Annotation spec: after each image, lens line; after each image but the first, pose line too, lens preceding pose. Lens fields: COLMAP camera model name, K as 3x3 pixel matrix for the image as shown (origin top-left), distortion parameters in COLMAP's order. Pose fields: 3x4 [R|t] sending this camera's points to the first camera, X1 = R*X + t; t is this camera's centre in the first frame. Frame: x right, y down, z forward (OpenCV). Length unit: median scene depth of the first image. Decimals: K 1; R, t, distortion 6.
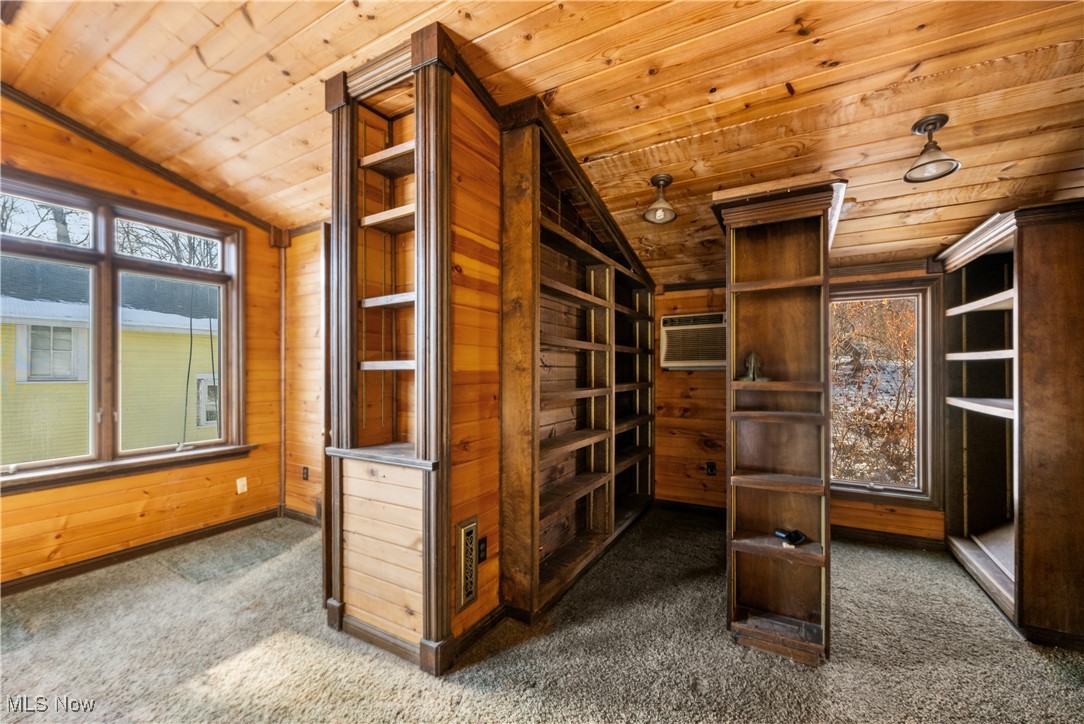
lens RADIAL K [[432.3, 0, 543.8], [0, 432.3, 367.8], [0, 0, 1]] dist [-0.000360, 0.000086]
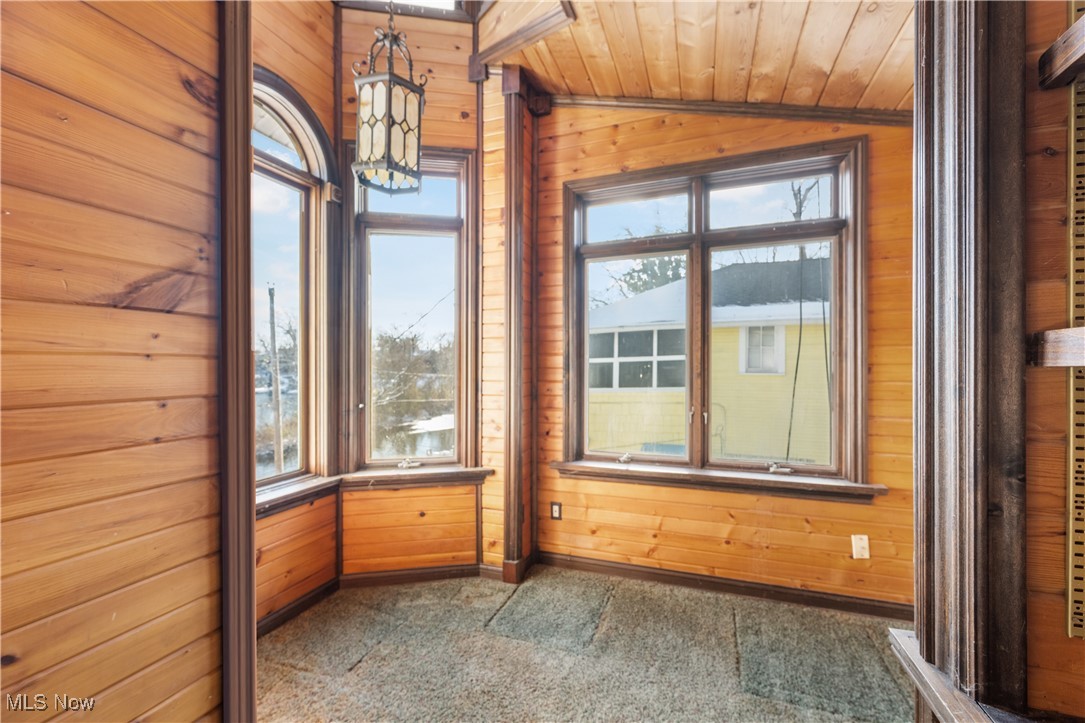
lens RADIAL K [[432.7, 0, 544.3], [0, 432.7, 367.3], [0, 0, 1]] dist [-0.000360, 0.000086]
pose [[0.165568, 0.006645, -0.986176, -0.180071], [0.008844, 0.999927, 0.008222, 0.000941], [0.986159, -0.010083, 0.165497, 0.518643]]
